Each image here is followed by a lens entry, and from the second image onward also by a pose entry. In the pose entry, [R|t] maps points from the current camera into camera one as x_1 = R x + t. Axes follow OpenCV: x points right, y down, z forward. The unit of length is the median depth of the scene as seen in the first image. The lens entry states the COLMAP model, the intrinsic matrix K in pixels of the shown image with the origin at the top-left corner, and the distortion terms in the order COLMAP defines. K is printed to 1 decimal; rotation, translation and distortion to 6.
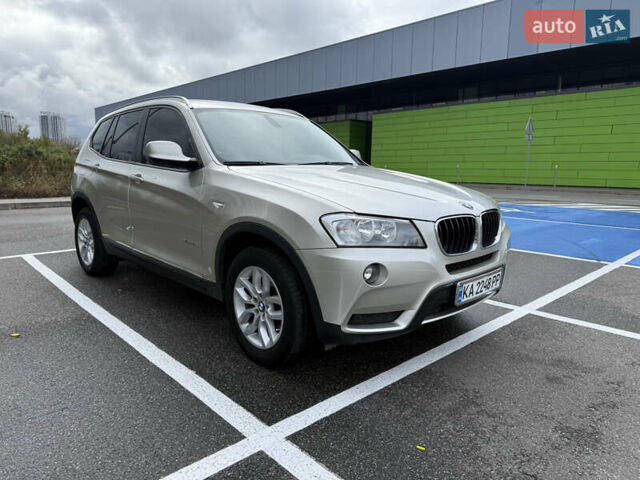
lens RADIAL K [[447.0, 0, 320.0], [0, 447.0, 240.0], [0, 0, 1]] dist [0.072421, -0.094596]
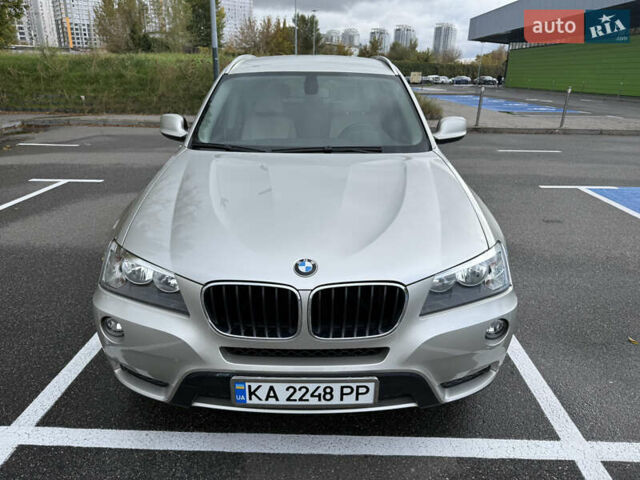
lens RADIAL K [[447.0, 0, 320.0], [0, 447.0, 240.0], [0, 0, 1]] dist [0.072421, -0.094596]
pose [[0.718592, 0.246485, -0.650285, 0.714764], [-0.124629, 0.965587, 0.228277, -0.251244], [0.684173, -0.082993, 0.724582, 0.545629]]
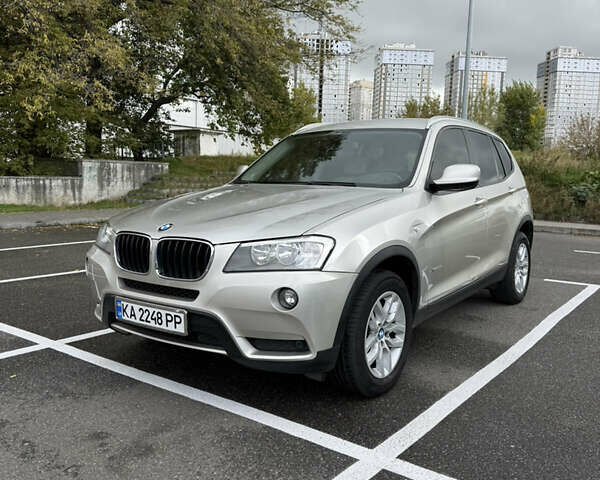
lens RADIAL K [[557.2, 0, 300.0], [0, 557.2, 240.0], [0, 0, 1]] dist [0.134794, -0.231622]
pose [[0.184115, 0.109740, -0.976759, 1.457947], [-0.182091, 0.980354, 0.075821, -0.183568], [0.965891, 0.163899, 0.200481, 1.006715]]
